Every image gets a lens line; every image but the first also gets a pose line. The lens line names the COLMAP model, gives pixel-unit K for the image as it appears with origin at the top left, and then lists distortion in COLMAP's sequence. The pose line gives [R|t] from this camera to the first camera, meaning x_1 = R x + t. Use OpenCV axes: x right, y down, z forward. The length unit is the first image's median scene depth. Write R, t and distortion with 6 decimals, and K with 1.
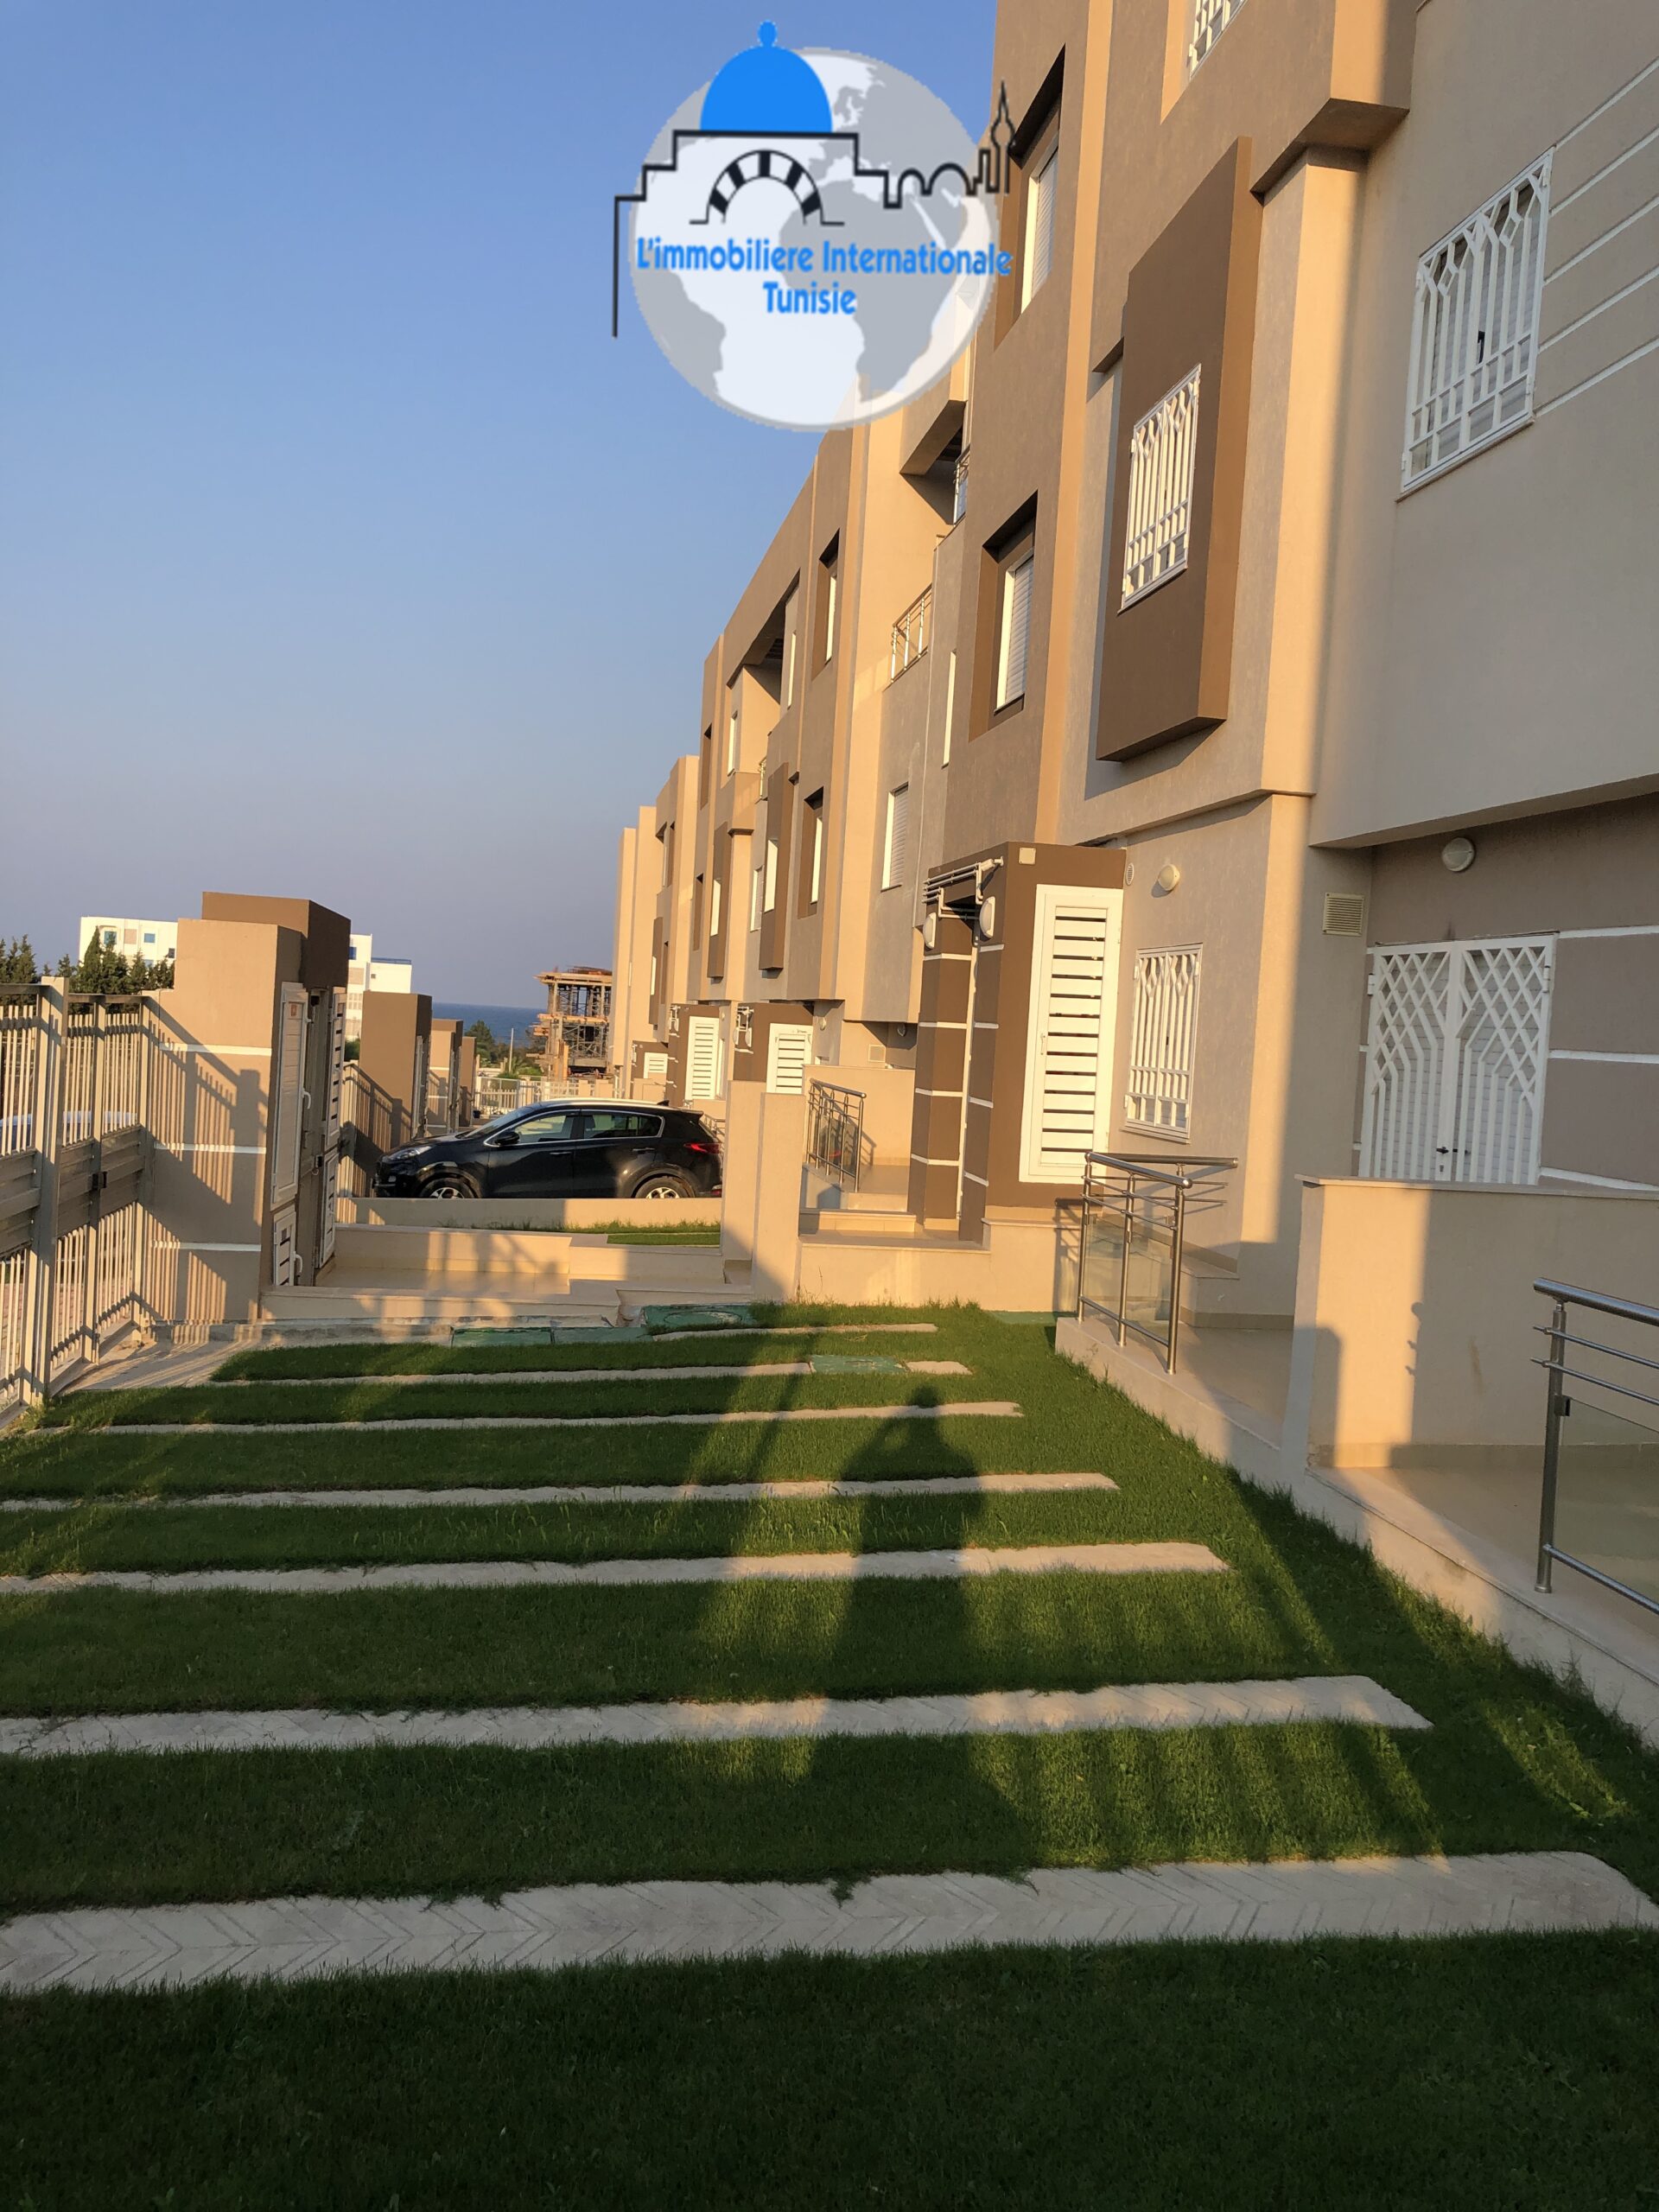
lens RADIAL K [[1802.0, 0, 829.5], [0, 1802.0, 1106.0], [0, 0, 1]] dist [-0.002924, -0.002155]
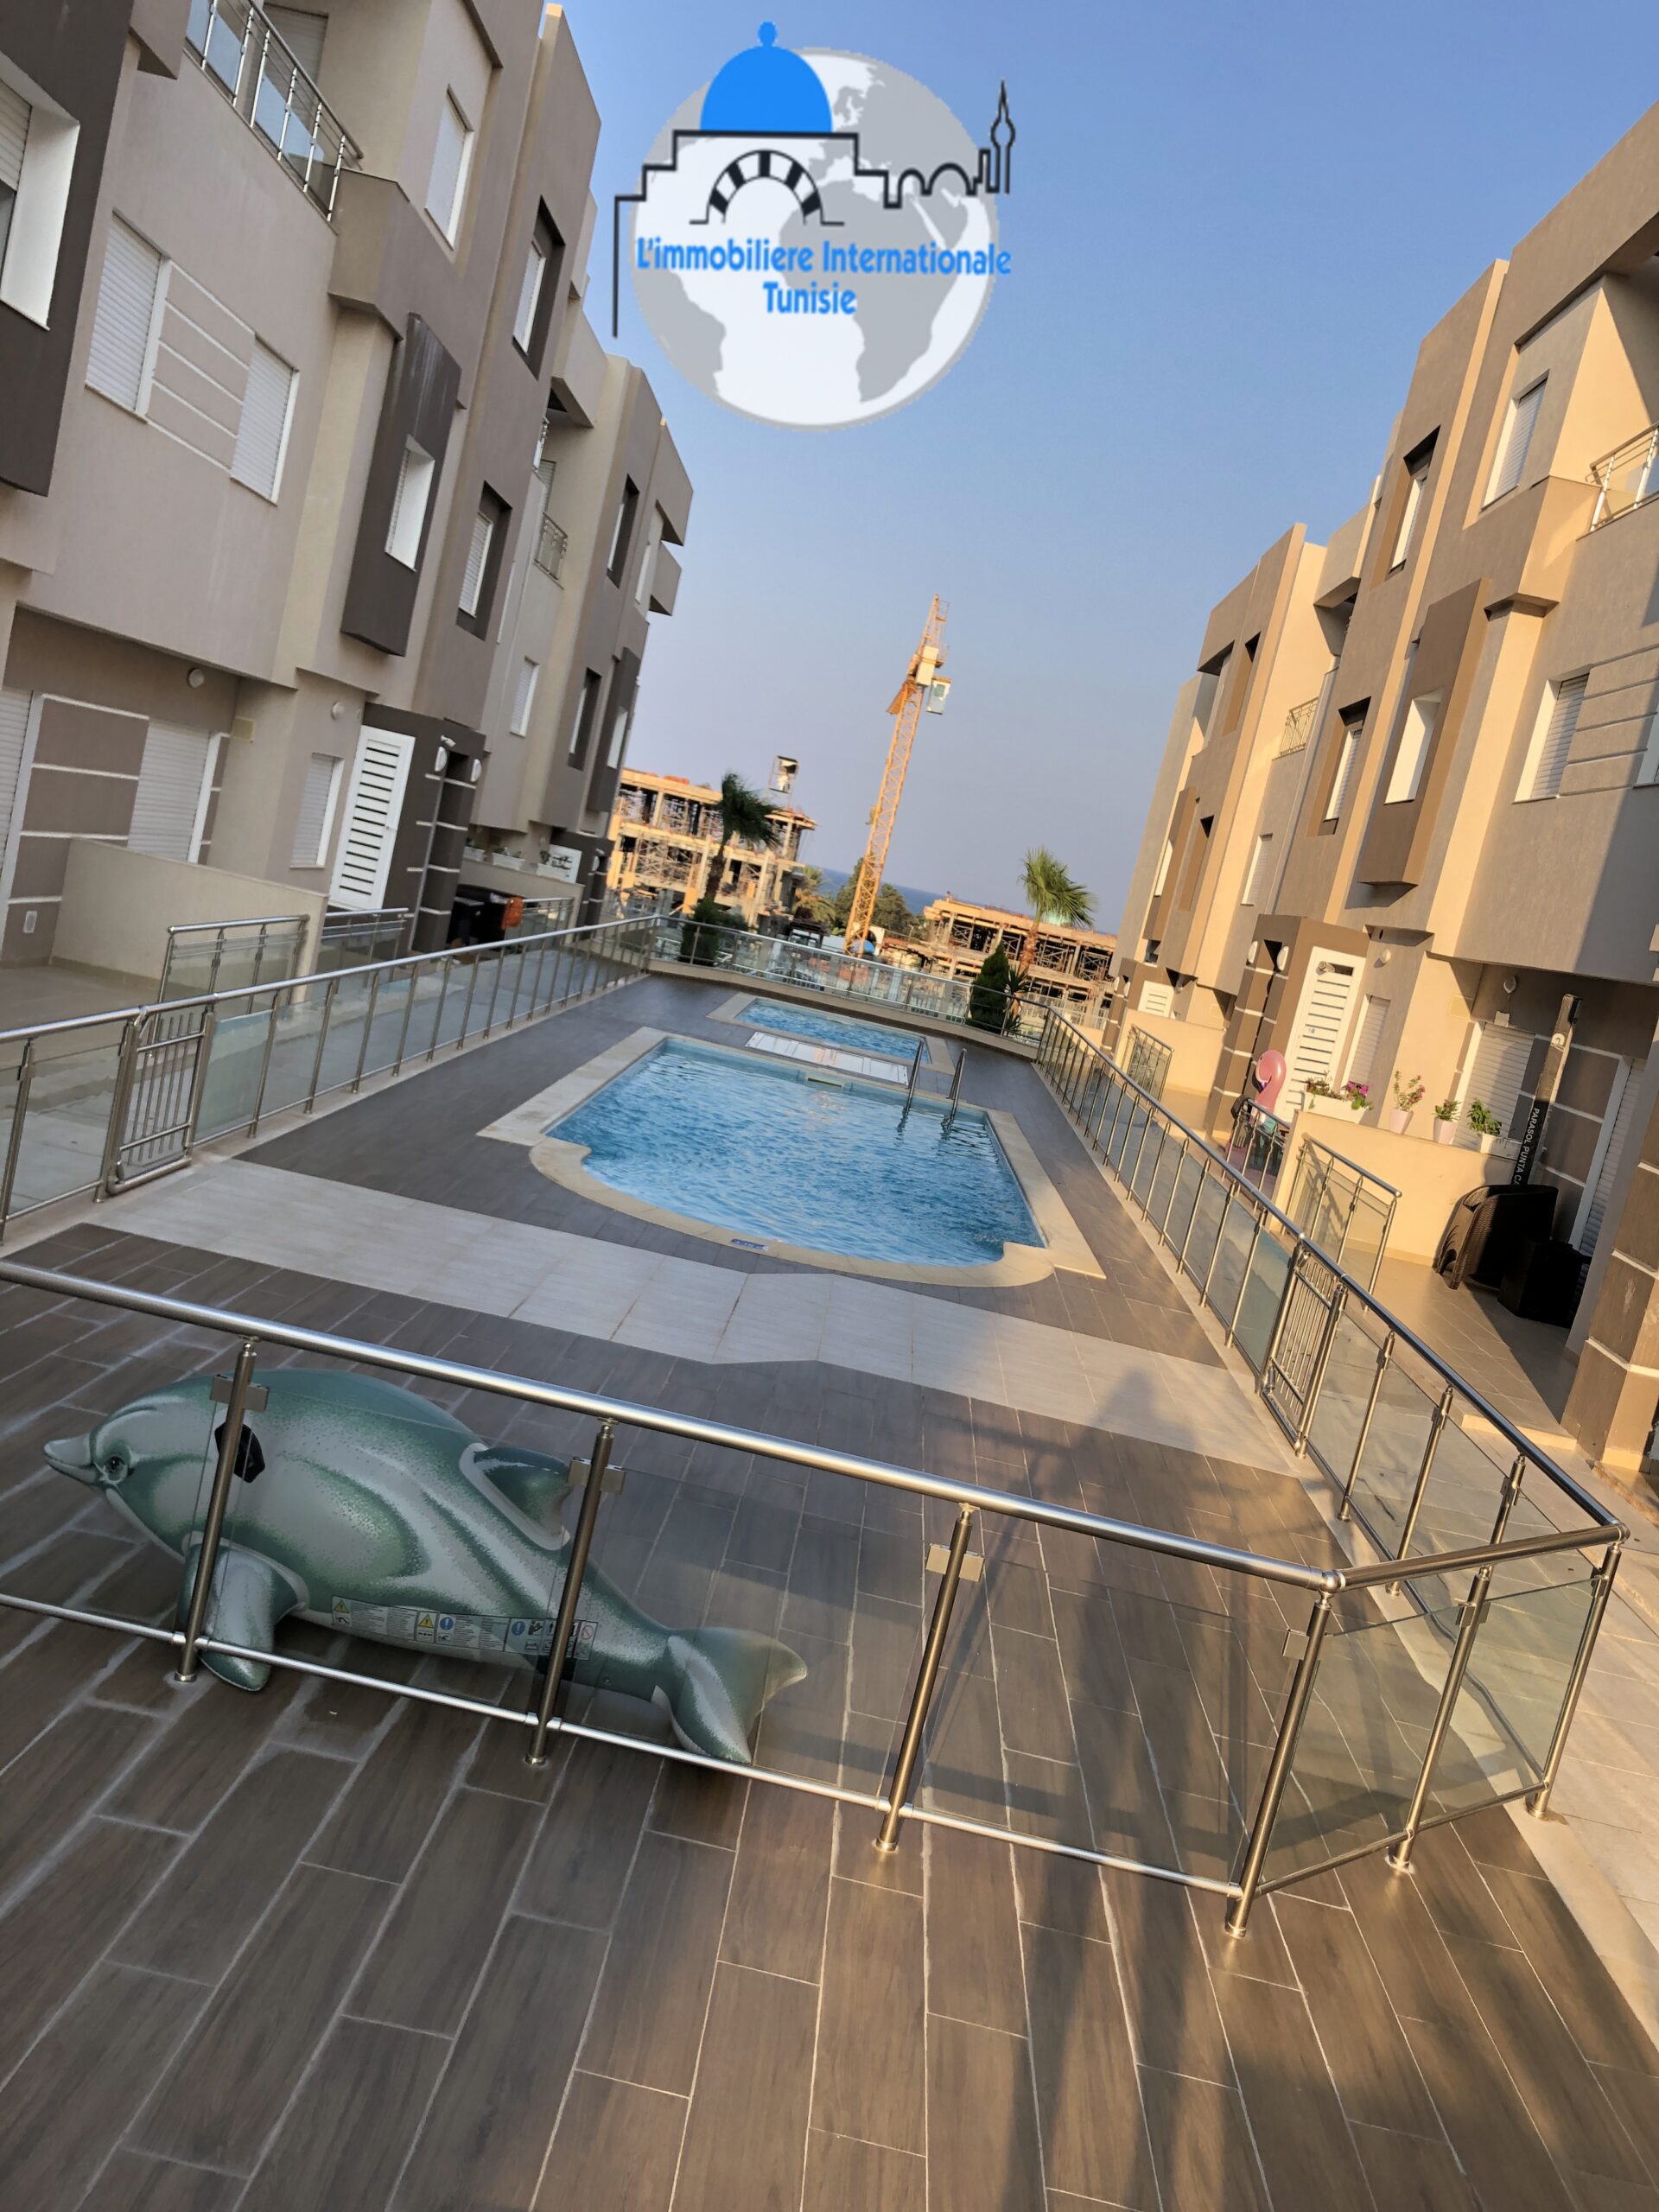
lens RADIAL K [[1802.0, 0, 829.5], [0, 1802.0, 1106.0], [0, 0, 1]] dist [-0.002924, -0.002155]
pose [[0.964644, 0.186221, -0.186504, 0.014190], [-0.176647, 0.982001, 0.066850, -0.004634], [0.195596, -0.031541, 0.980177, -0.537459]]
